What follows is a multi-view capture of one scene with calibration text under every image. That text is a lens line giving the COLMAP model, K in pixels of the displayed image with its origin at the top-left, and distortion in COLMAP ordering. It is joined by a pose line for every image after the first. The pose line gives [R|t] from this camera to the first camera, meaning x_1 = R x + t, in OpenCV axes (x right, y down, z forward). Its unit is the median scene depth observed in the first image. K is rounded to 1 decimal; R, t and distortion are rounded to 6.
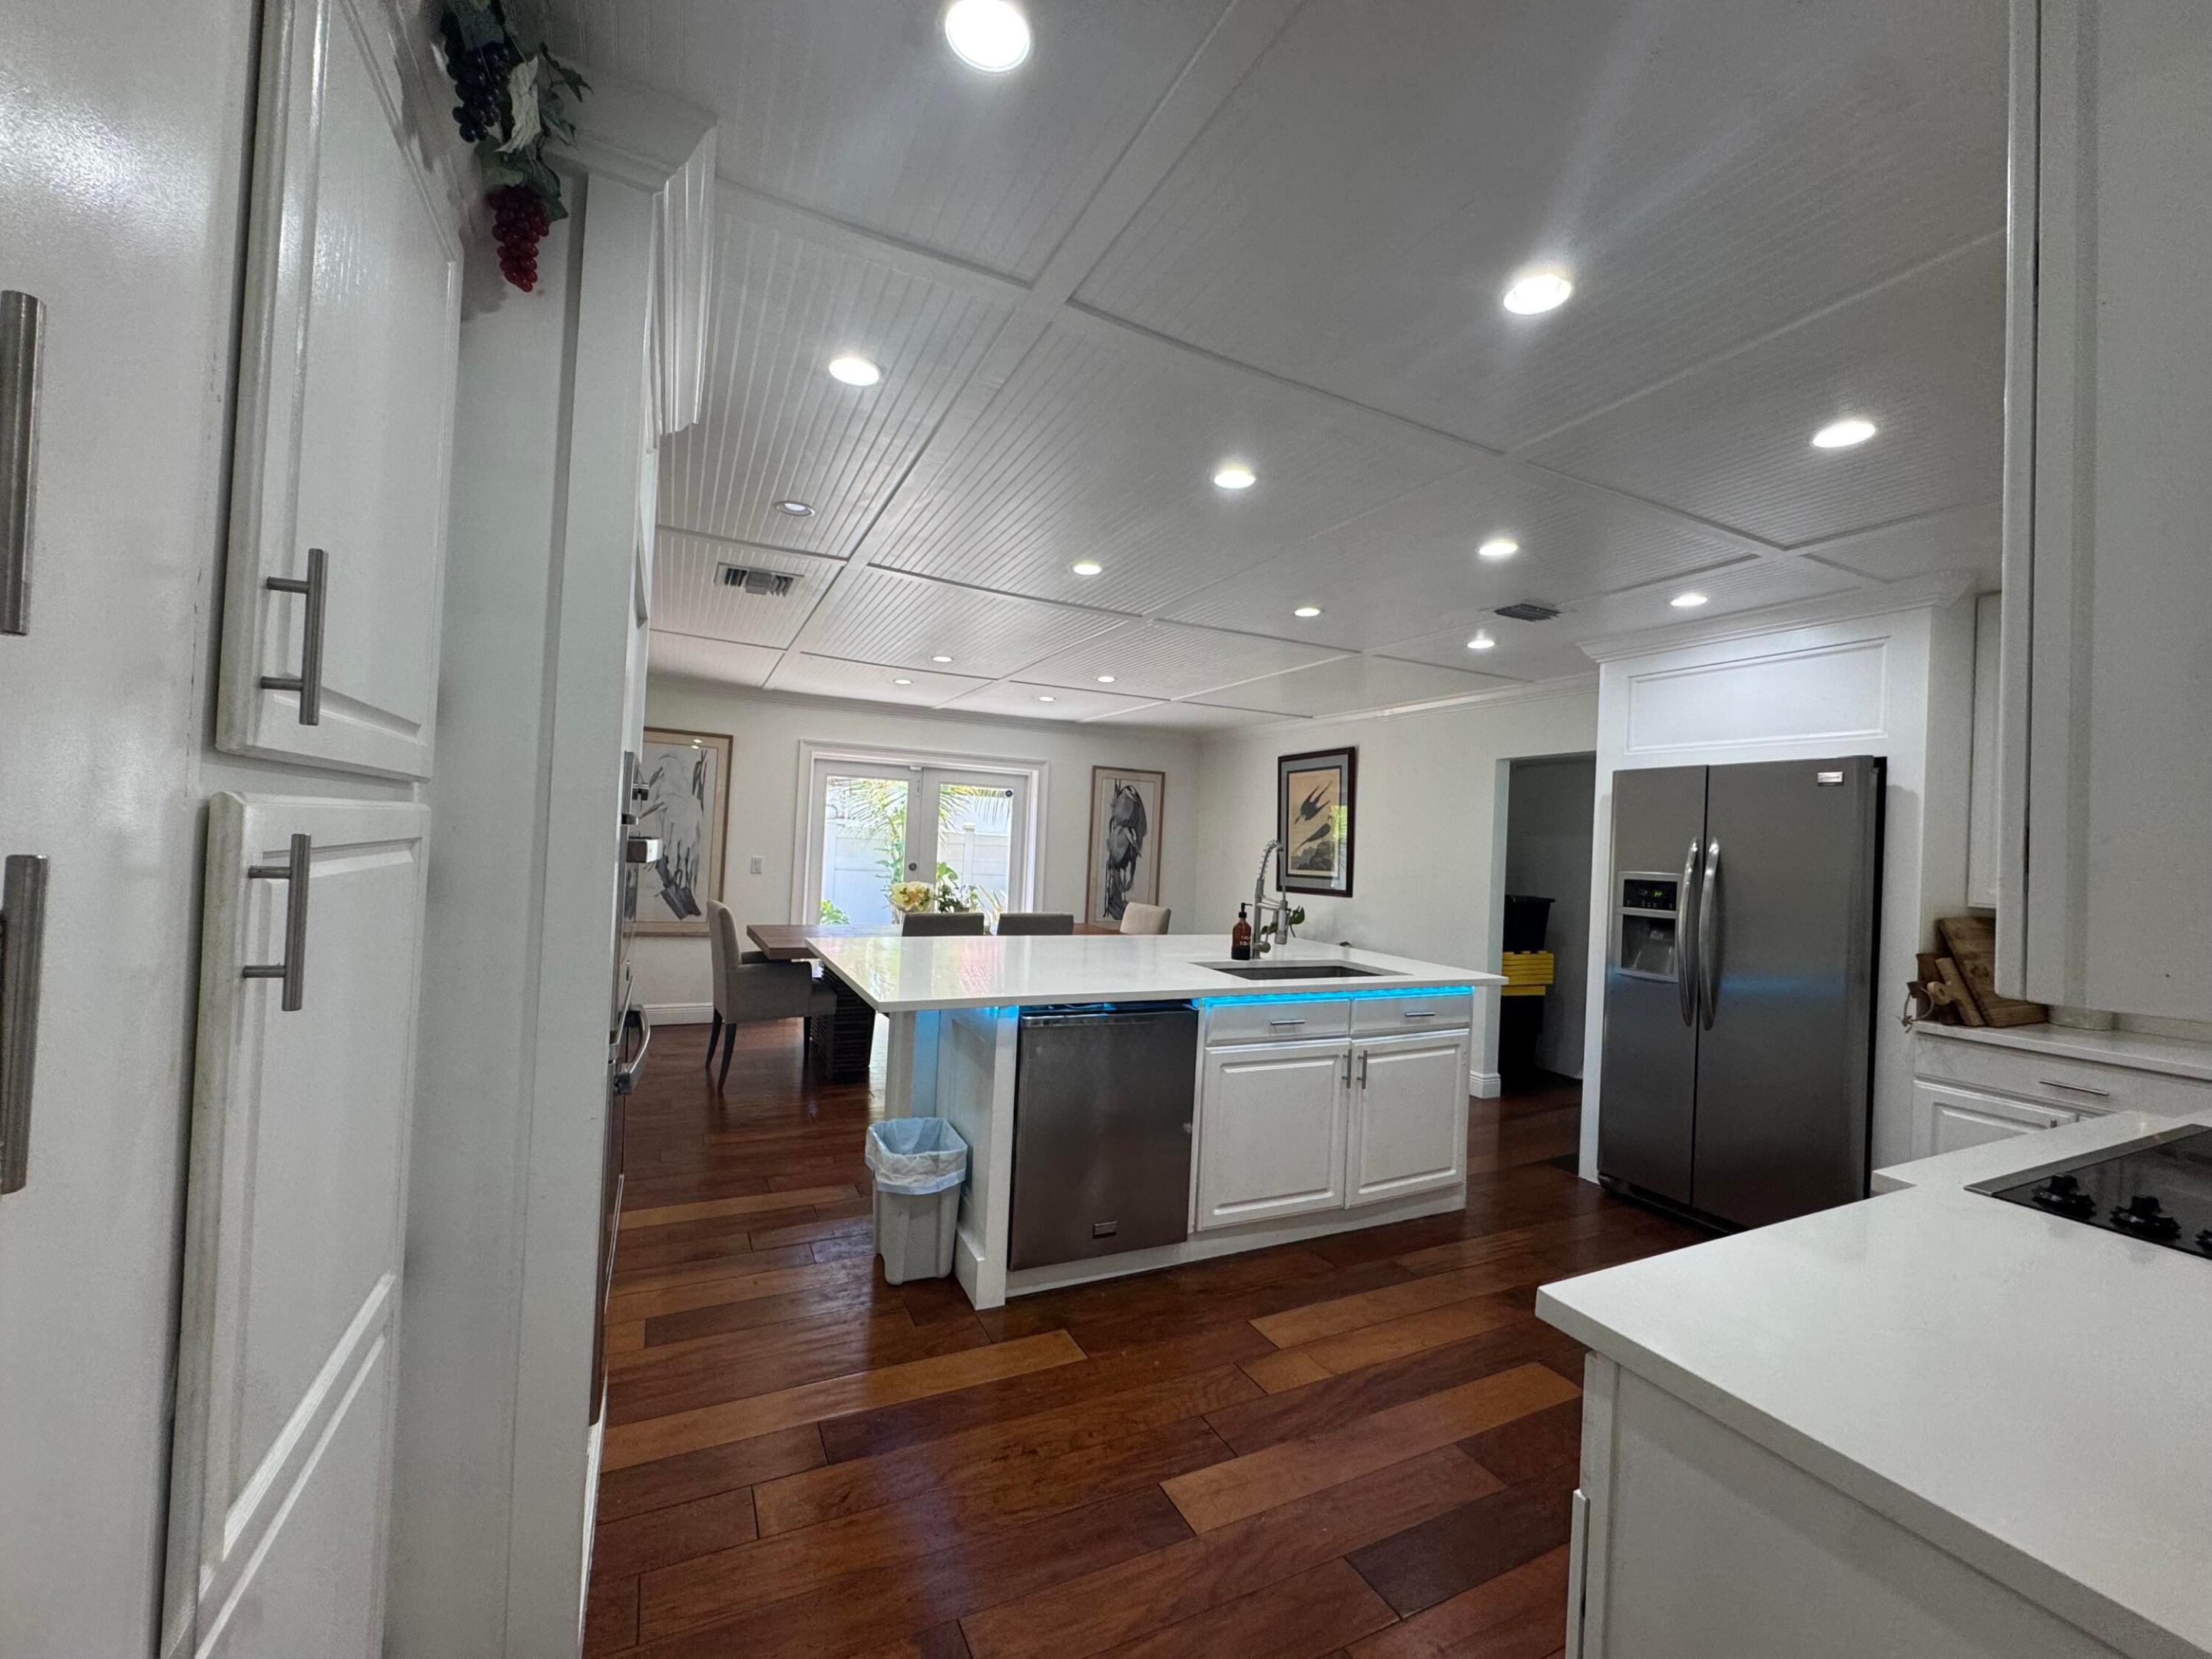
lens RADIAL K [[891.7, 0, 1114.6], [0, 891.7, 832.6], [0, 0, 1]] dist [-0.001460, -0.000290]
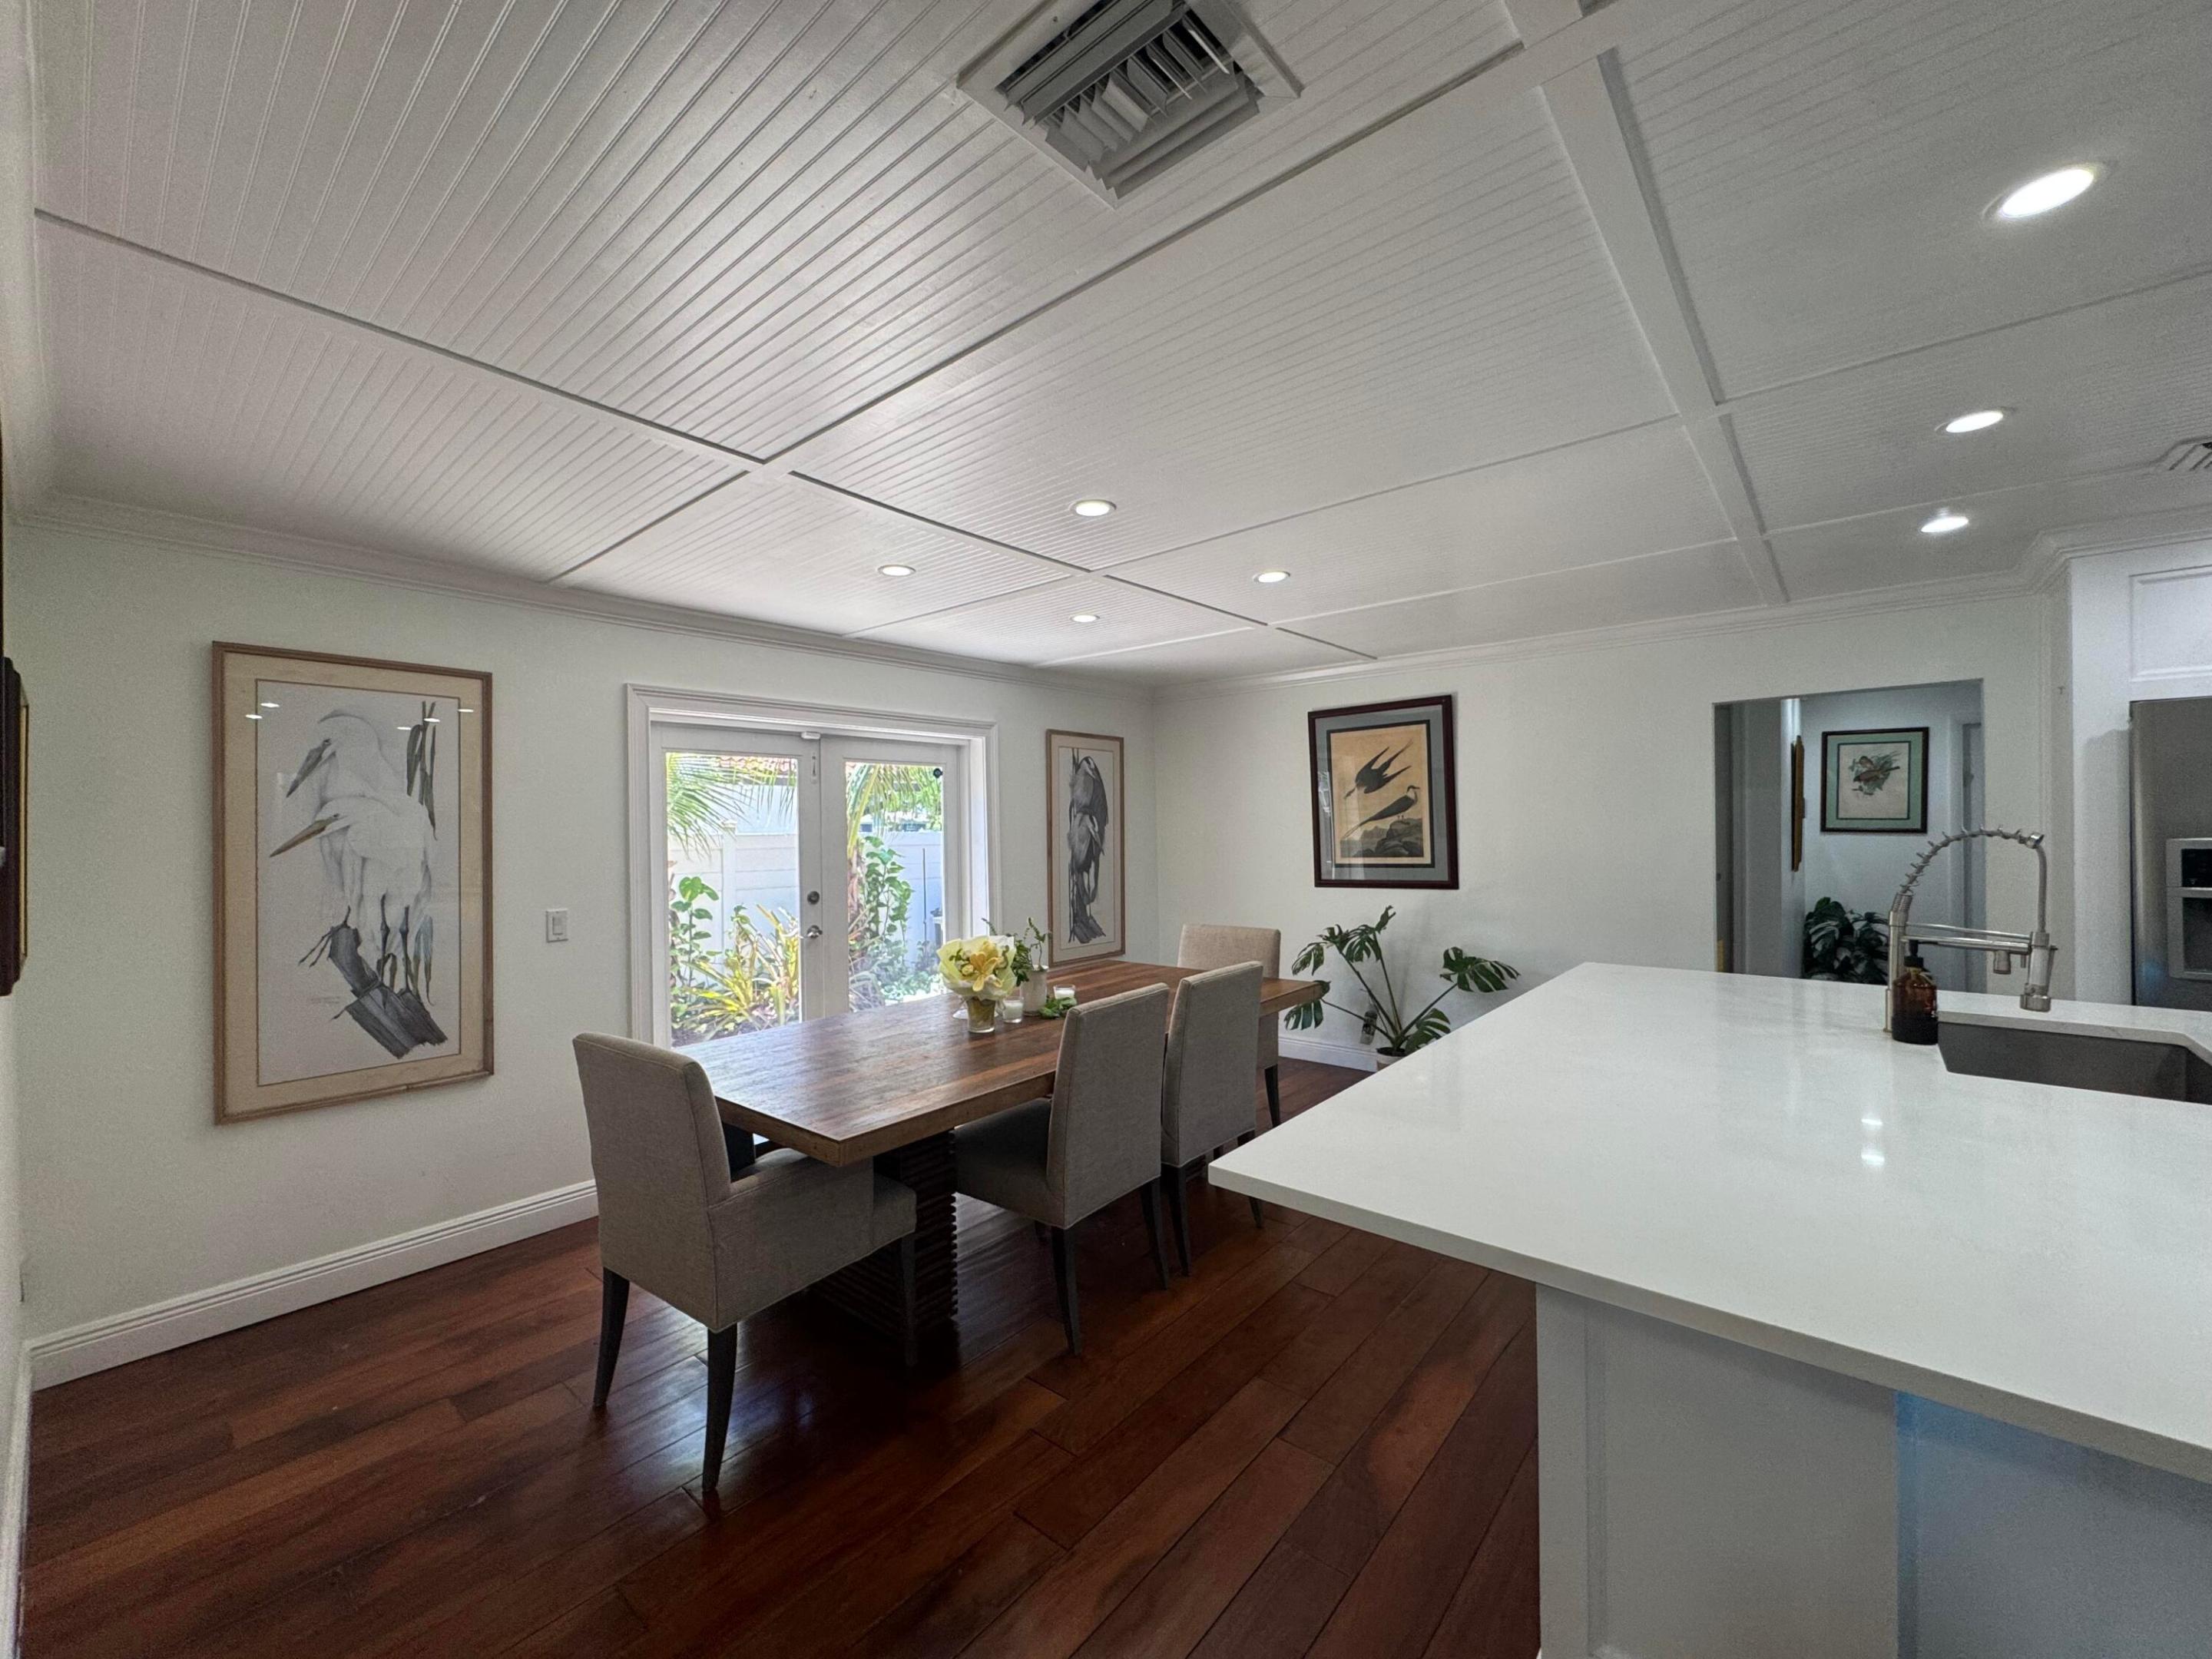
lens RADIAL K [[891.7, 0, 1111.9], [0, 891.7, 830.9], [0, 0, 1]] dist [-0.001460, -0.000290]
pose [[0.914500, -0.060968, 0.399965, -0.296076], [0.051346, 0.998077, 0.034740, -0.019177], [-0.401314, -0.011233, 0.915872, 0.378848]]
